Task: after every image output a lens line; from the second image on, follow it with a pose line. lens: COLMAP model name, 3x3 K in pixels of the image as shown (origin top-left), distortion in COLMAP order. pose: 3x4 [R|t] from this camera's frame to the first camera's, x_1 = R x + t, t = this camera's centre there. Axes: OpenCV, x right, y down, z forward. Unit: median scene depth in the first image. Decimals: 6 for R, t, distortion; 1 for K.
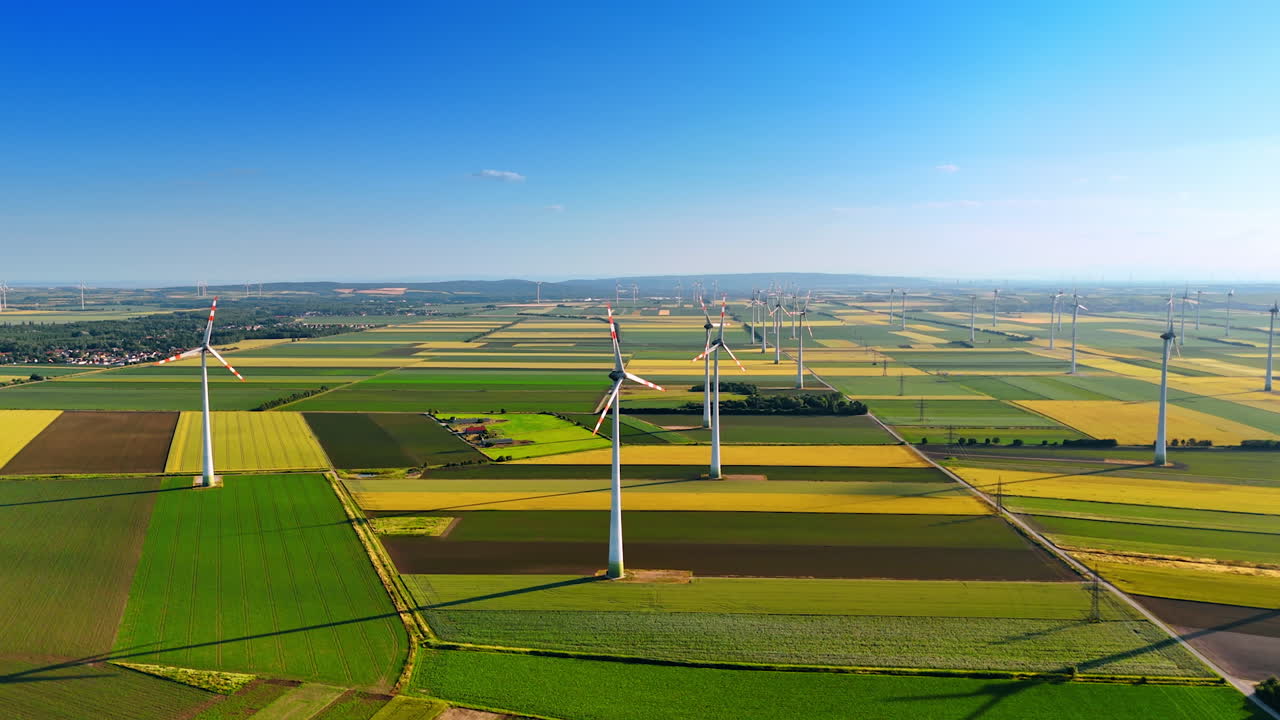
lens RADIAL K [[939.0, 0, 643.3], [0, 939.0, 358.2], [0, 0, 1]] dist [0.079776, -0.083387]
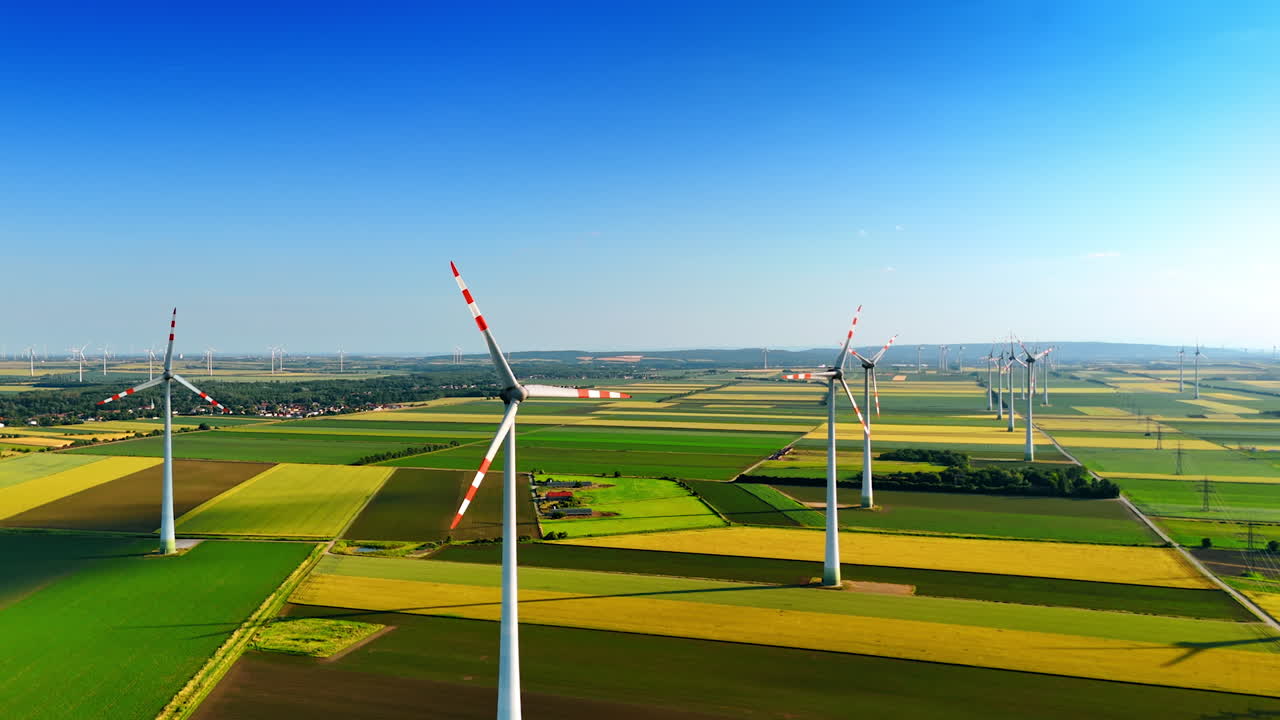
lens RADIAL K [[939.0, 0, 641.4], [0, 939.0, 352.5], [0, 0, 1]] dist [0.079776, -0.083387]
pose [[0.964730, 0.000292, -0.263240, 0.070874], [-0.022004, 0.996589, -0.079534, 0.013634], [0.262319, 0.082521, 0.961446, 0.192698]]
